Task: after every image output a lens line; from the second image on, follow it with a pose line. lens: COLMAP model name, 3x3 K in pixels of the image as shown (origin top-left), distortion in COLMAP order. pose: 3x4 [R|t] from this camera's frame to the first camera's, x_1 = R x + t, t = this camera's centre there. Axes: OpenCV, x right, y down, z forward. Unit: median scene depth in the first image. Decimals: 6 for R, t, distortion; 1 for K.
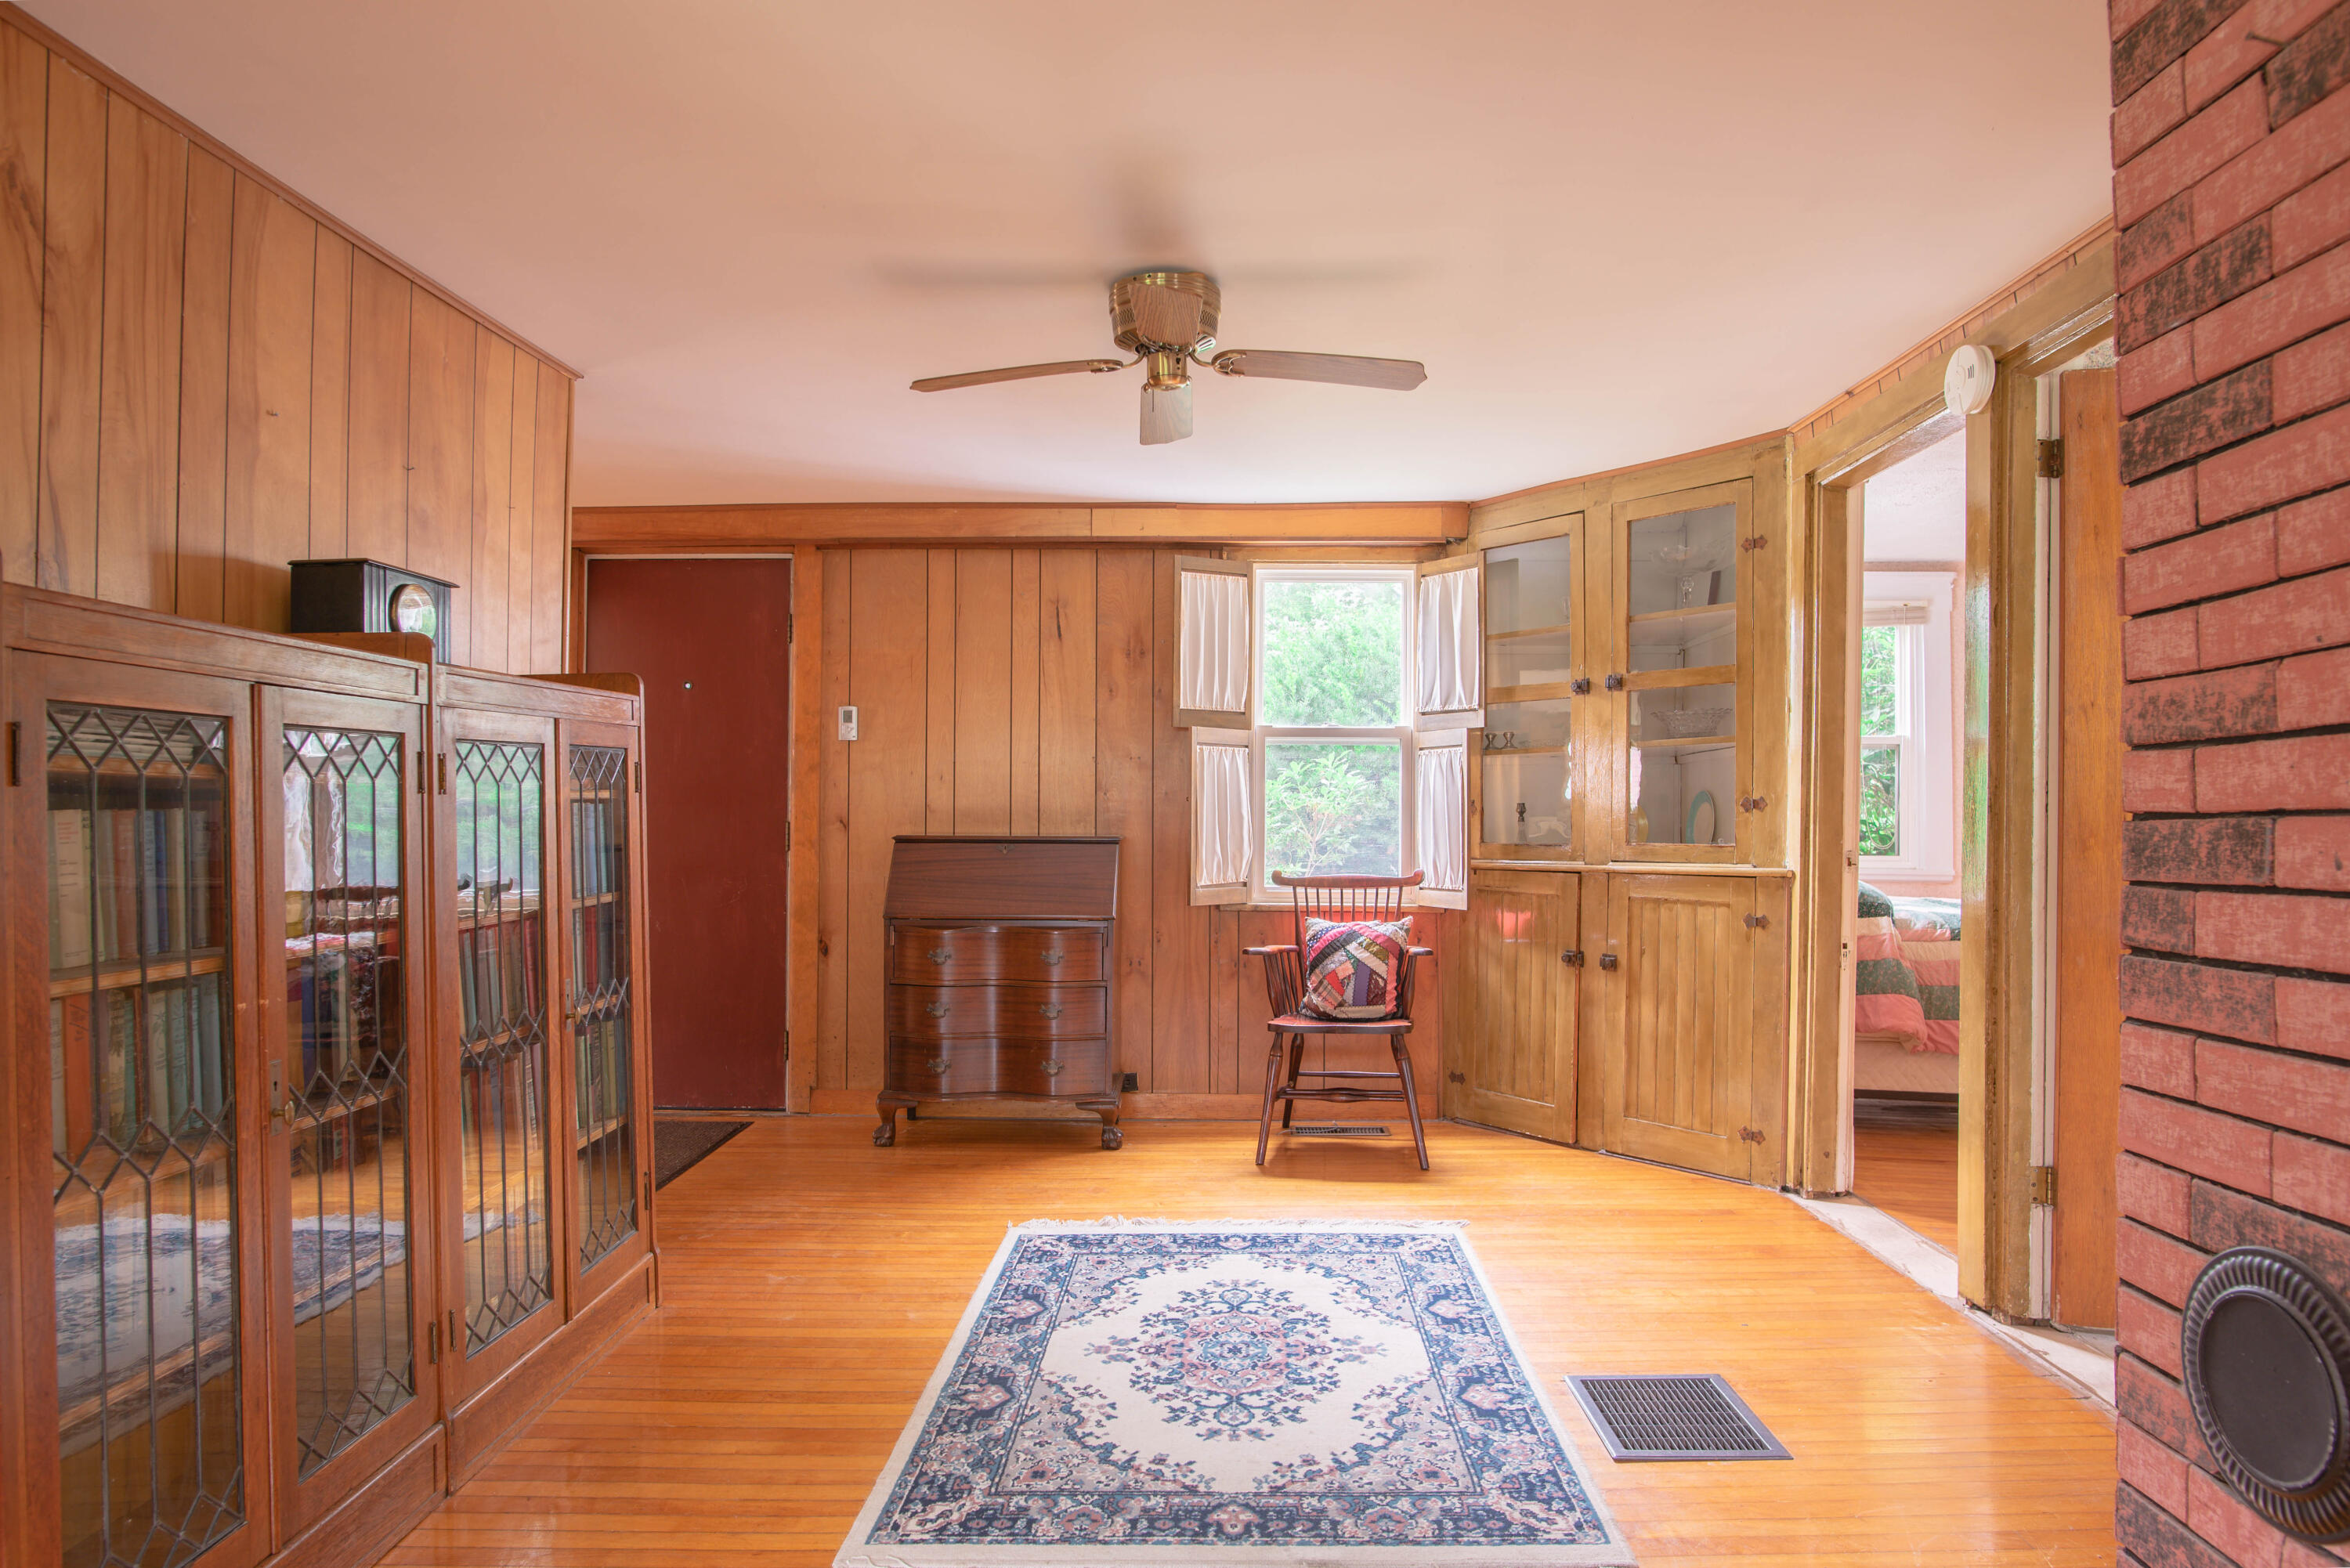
lens RADIAL K [[1382.4, 0, 1162.9], [0, 1382.4, 808.4], [0, 0, 1]] dist [-0.046013, 0.017003]
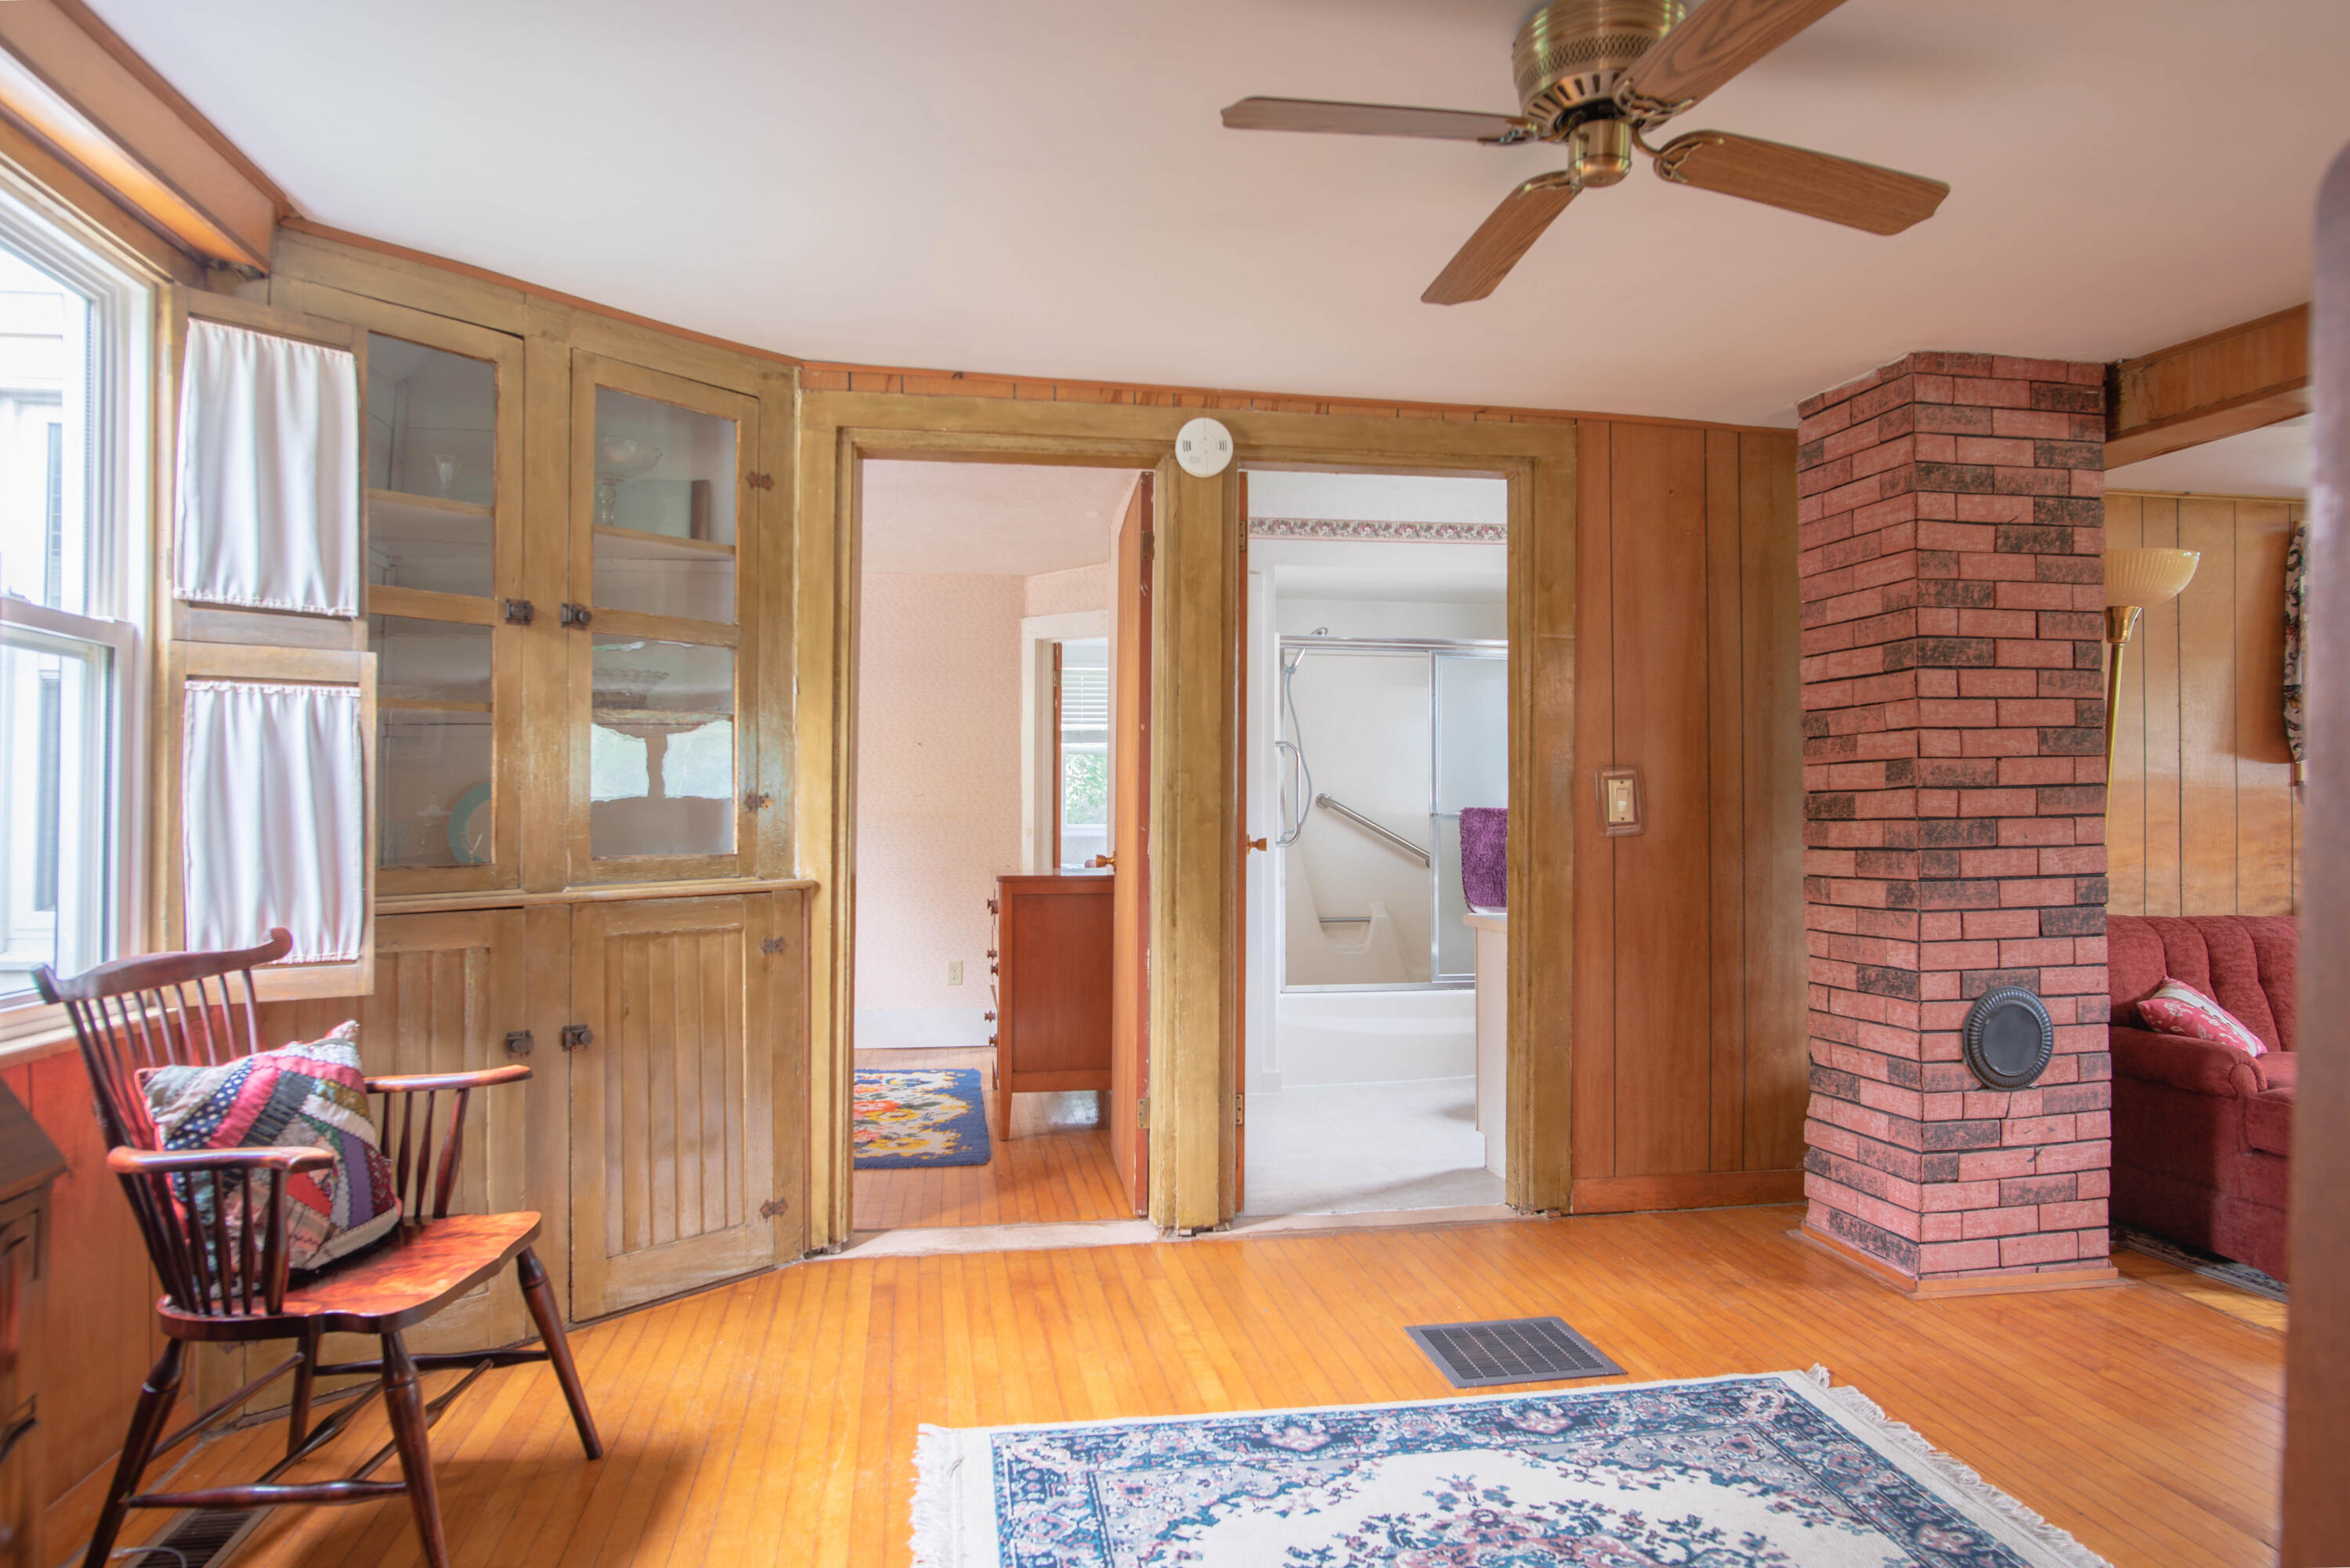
lens RADIAL K [[1382.4, 0, 1162.9], [0, 1382.4, 808.4], [0, 0, 1]] dist [-0.046013, 0.017003]
pose [[-0.215193, 0.002155, 0.976569, -0.632951], [-0.006816, 0.999970, -0.003708, 0.003056], [-0.976548, -0.007454, -0.215172, 1.437193]]
